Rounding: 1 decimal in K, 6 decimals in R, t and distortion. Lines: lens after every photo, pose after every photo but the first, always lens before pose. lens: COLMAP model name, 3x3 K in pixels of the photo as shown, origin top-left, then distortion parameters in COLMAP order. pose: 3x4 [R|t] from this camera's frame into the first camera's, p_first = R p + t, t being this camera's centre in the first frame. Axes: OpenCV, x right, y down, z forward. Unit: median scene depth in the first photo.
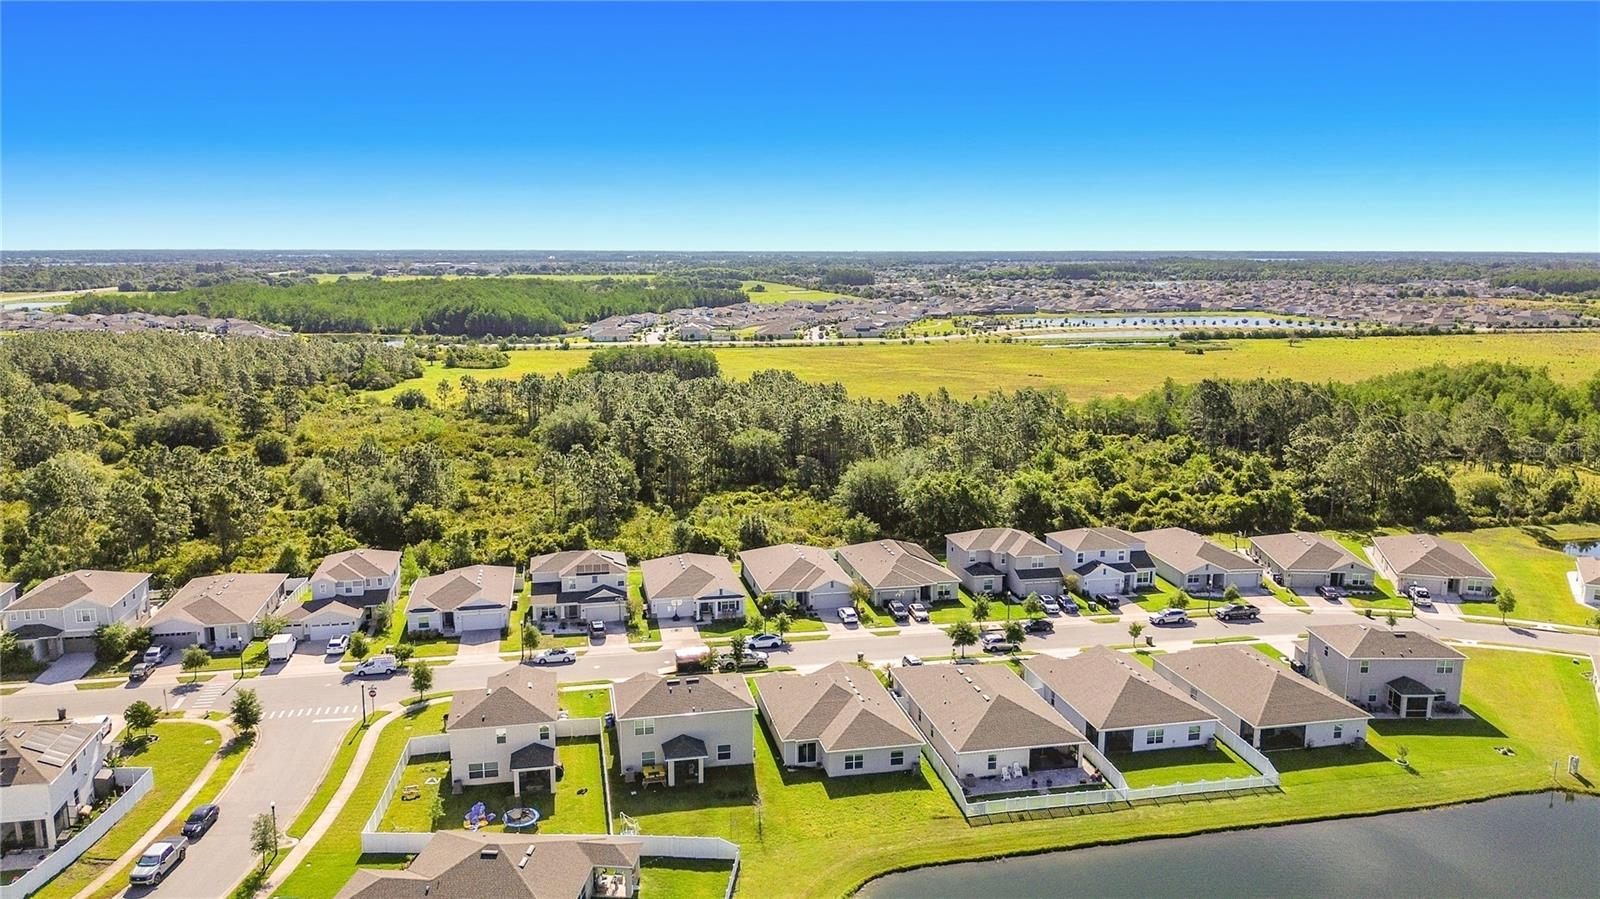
lens RADIAL K [[1158.7, 0, 796.5], [0, 1158.7, 446.6], [0, 0, 1]] dist [0.067121, -0.131745]
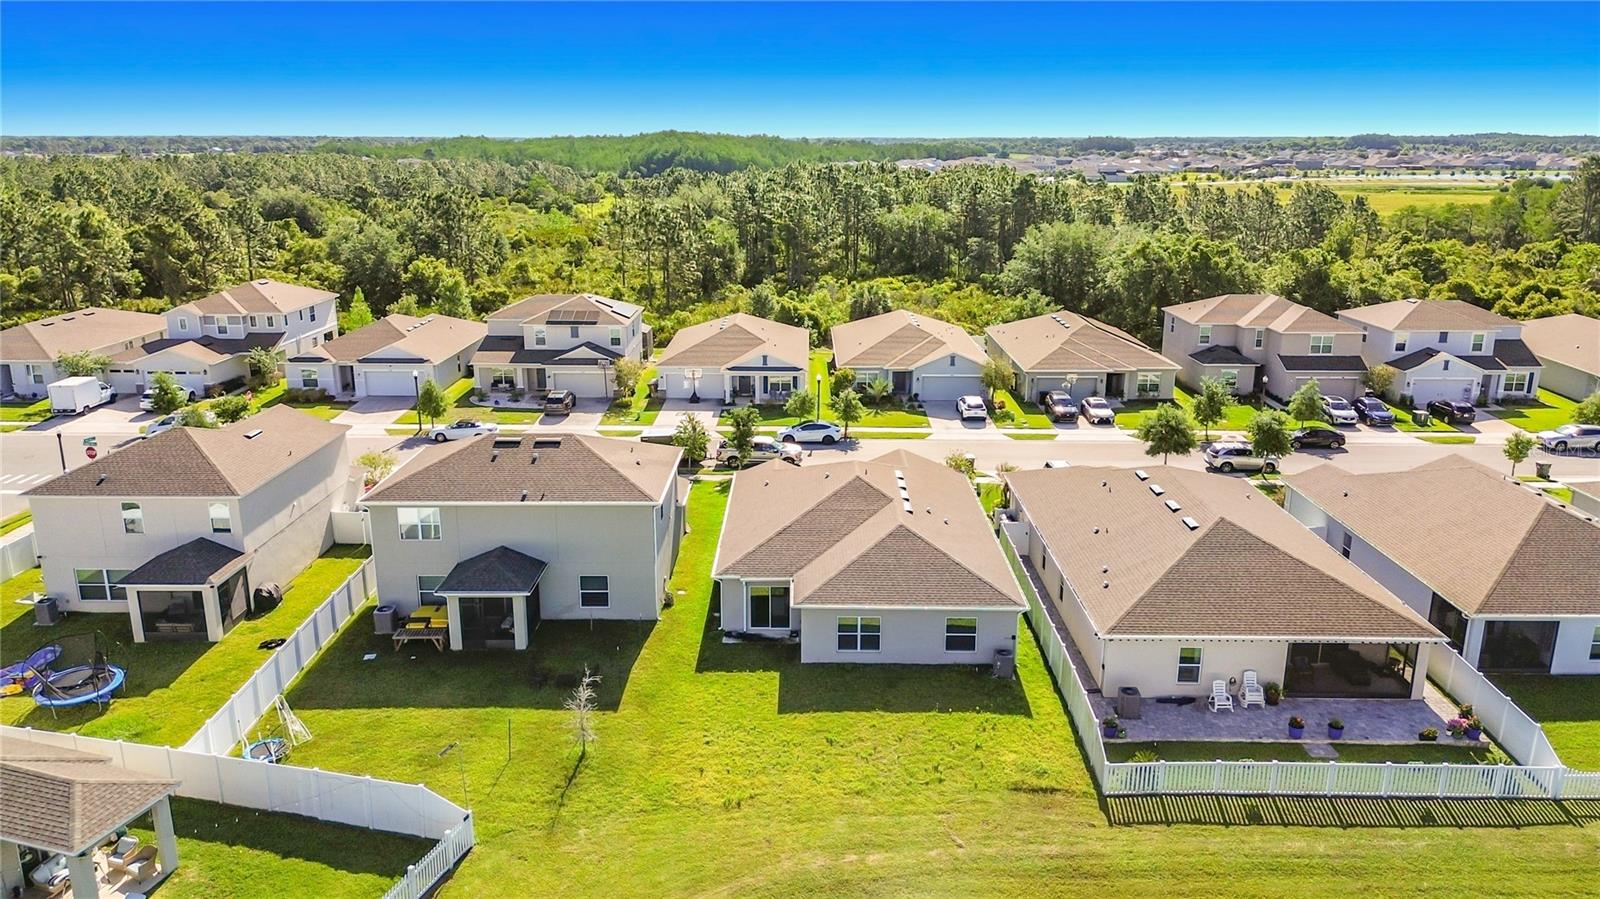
lens RADIAL K [[1140.5, 0, 797.7], [0, 1140.5, 455.2], [0, 0, 1]] dist [0.081948, -0.114237]
pose [[0.977181, 0.056629, -0.204718, 0.079810], [-0.035858, 0.993953, 0.103789, 0.113735], [0.209358, -0.094080, 0.973303, 0.414563]]
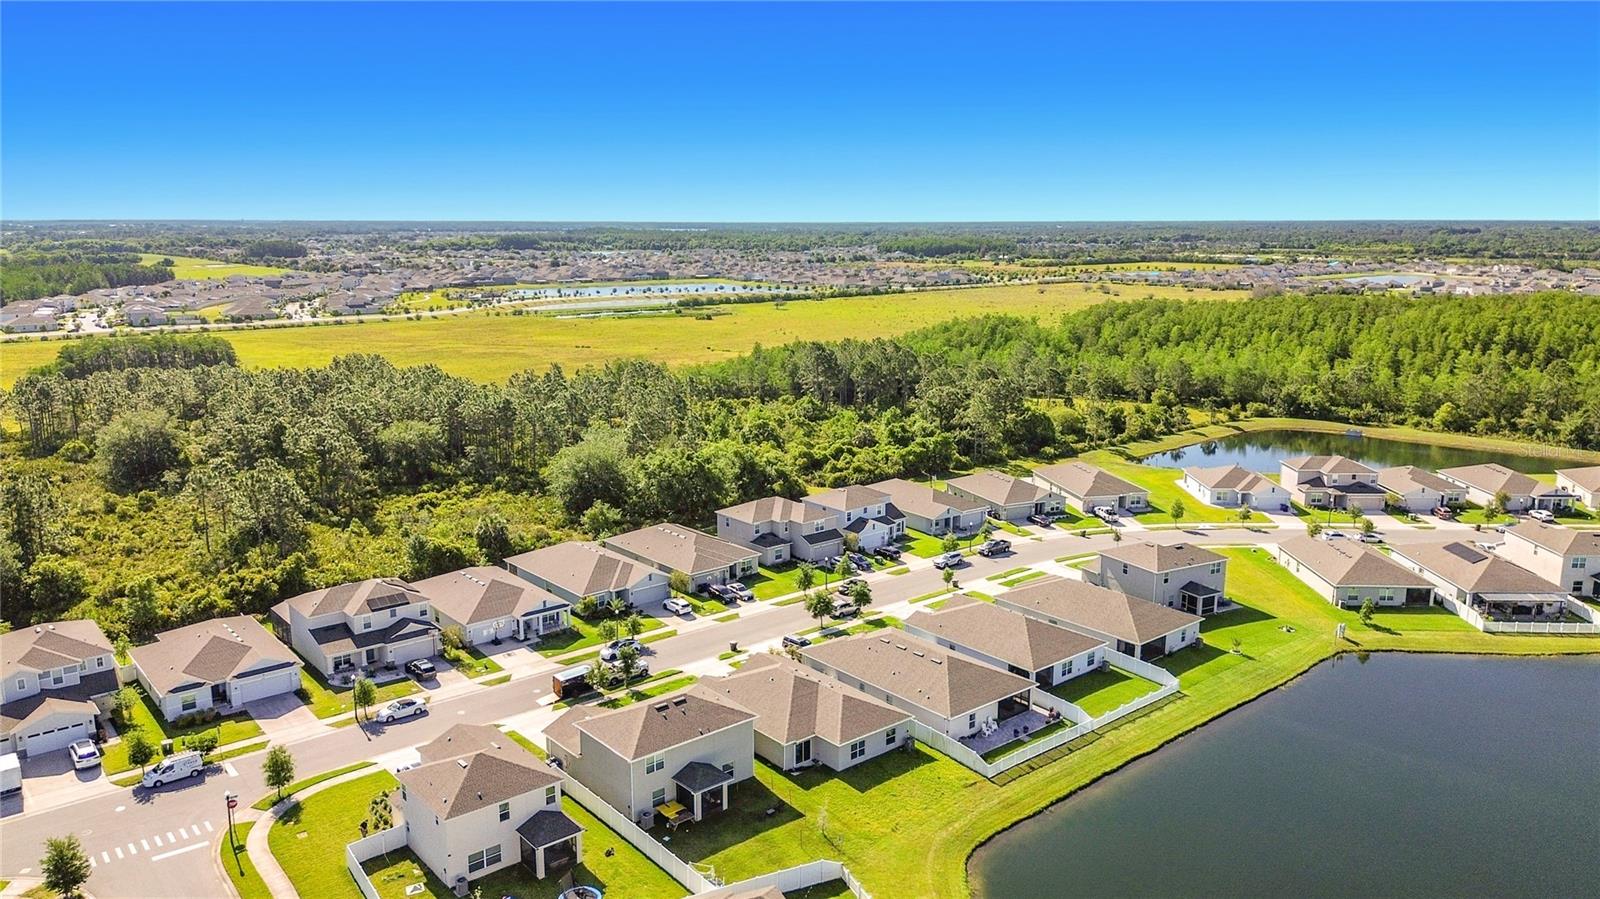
lens RADIAL K [[1140.5, 0, 797.7], [0, 1140.5, 455.2], [0, 0, 1]] dist [0.081948, -0.114237]
pose [[0.880605, -0.096971, 0.463823, -0.296377], [0.080924, 0.995233, 0.054431, -0.021392], [-0.466890, -0.010397, 0.884254, 0.129663]]
